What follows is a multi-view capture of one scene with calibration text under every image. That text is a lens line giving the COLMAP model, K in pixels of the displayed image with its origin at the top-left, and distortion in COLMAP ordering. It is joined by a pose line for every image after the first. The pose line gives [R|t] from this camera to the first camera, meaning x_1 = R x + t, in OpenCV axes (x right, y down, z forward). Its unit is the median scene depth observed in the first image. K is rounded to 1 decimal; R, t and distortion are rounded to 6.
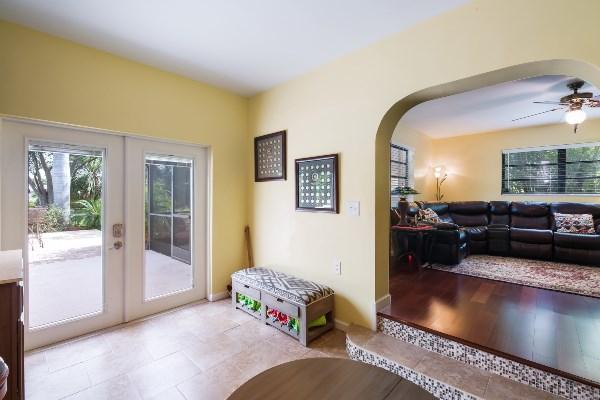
lens RADIAL K [[260.0, 0, 296.7], [0, 260.0, 192.6], [0, 0, 1]] dist [0.000823, -0.009128]
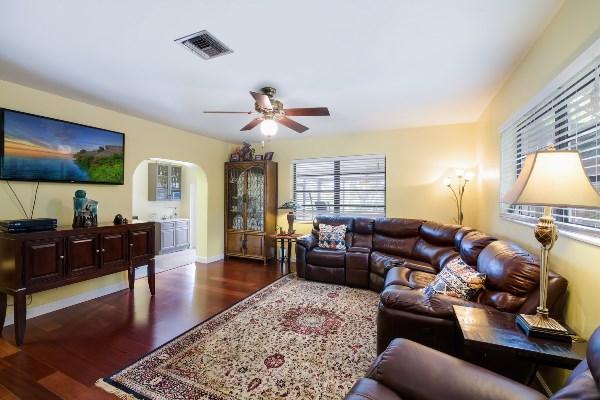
lens RADIAL K [[262.3, 0, 296.5], [0, 262.3, 198.9], [0, 0, 1]] dist [-0.001098, -0.000140]
pose [[0.311683, 0.003628, -0.950179, 1.217775], [0.003333, 0.999982, 0.004911, -0.032472], [0.950180, -0.004698, 0.311665, 0.497065]]
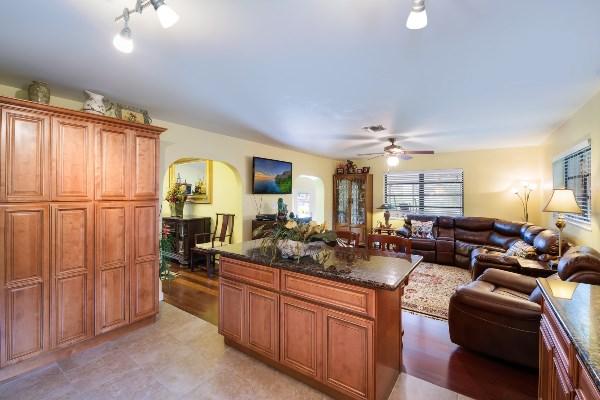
lens RADIAL K [[260.0, 0, 296.7], [0, 260.0, 192.6], [0, 0, 1]] dist [0.000823, -0.009128]
pose [[0.131394, -0.010556, -0.991274, 1.535729], [0.002797, 0.999943, -0.010278, -0.061273], [0.991326, -0.001422, 0.131416, 0.156839]]
